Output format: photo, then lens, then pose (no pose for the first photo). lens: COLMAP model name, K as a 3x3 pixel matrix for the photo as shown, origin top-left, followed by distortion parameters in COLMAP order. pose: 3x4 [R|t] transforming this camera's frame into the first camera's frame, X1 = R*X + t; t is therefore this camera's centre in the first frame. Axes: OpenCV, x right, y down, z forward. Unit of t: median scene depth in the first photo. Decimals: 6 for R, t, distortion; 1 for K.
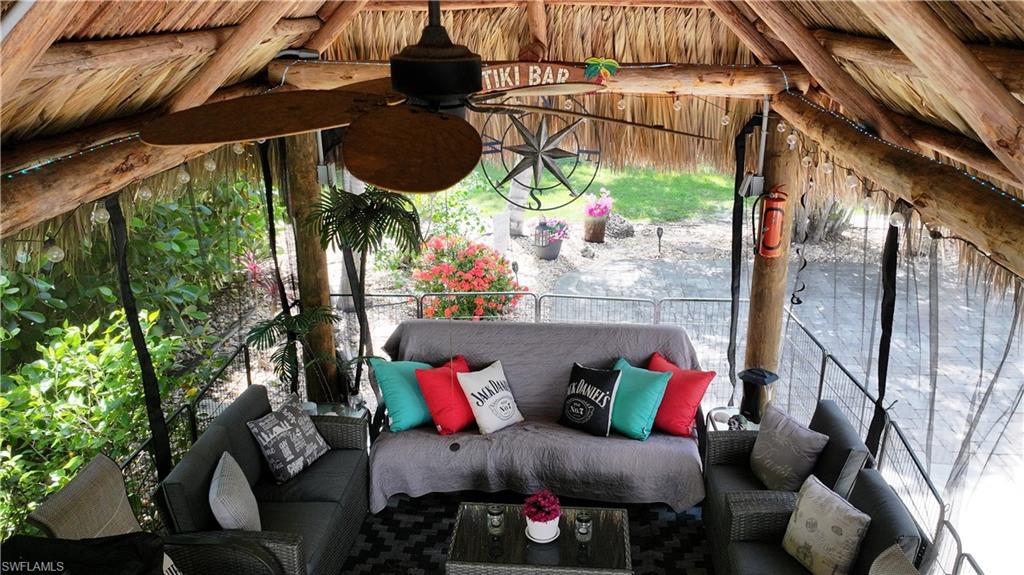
lens RADIAL K [[841.7, 0, 514.6], [0, 841.7, 292.7], [0, 0, 1]] dist [0.014939, -0.022243]
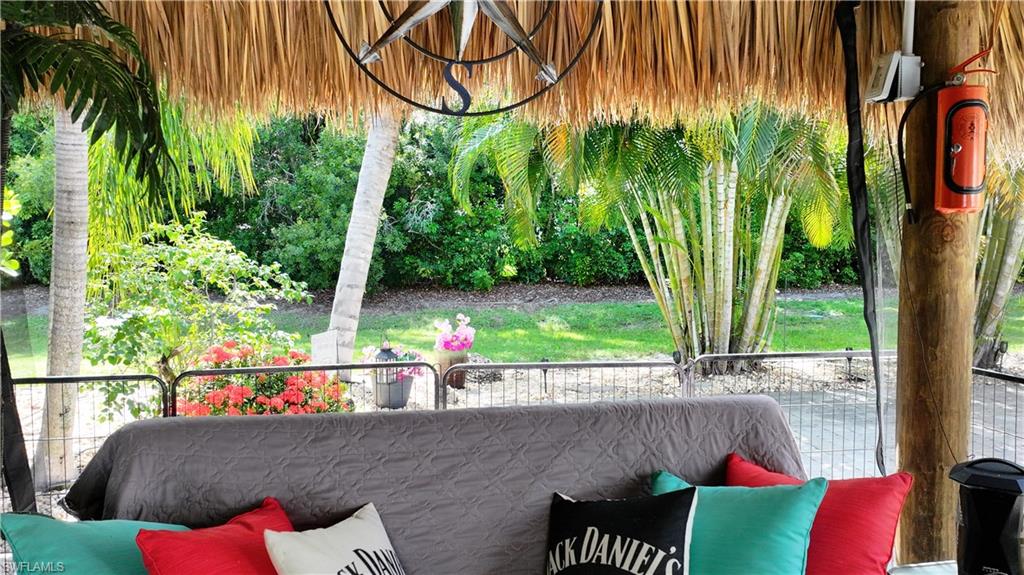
lens RADIAL K [[841.7, 0, 514.6], [0, 841.7, 292.7], [0, 0, 1]] dist [0.014939, -0.022243]
pose [[0.971285, -0.017918, 0.237243, -0.027900], [0.078812, 0.965092, -0.249772, 0.054551], [-0.224486, 0.261297, 0.938792, 0.354163]]
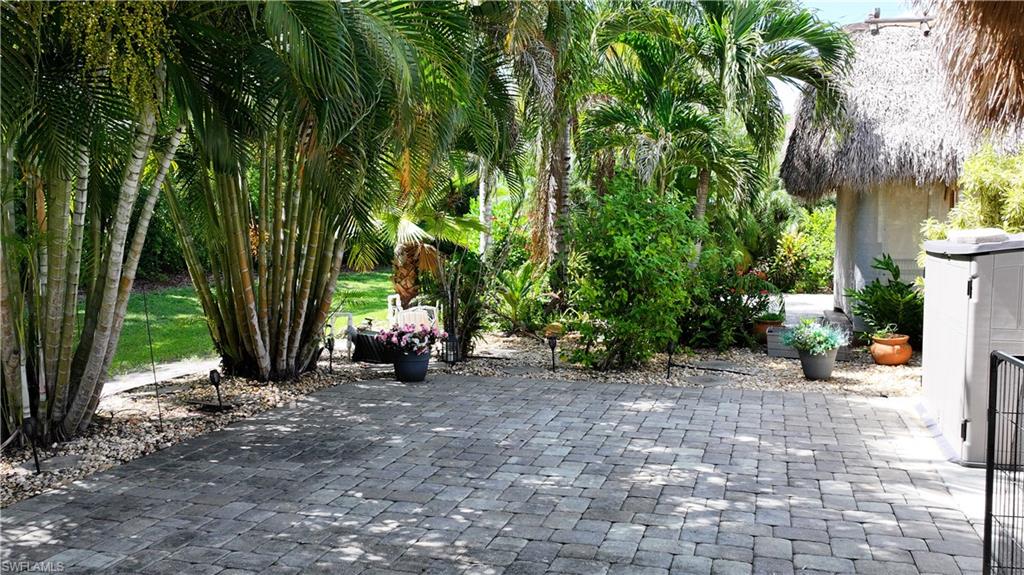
lens RADIAL K [[841.7, 0, 514.6], [0, 841.7, 292.7], [0, 0, 1]] dist [0.014939, -0.022243]
pose [[0.202744, -0.077644, 0.976149, -0.120211], [0.327564, 0.944802, 0.007116, -0.069457], [-0.922820, 0.318308, 0.216986, 0.718726]]
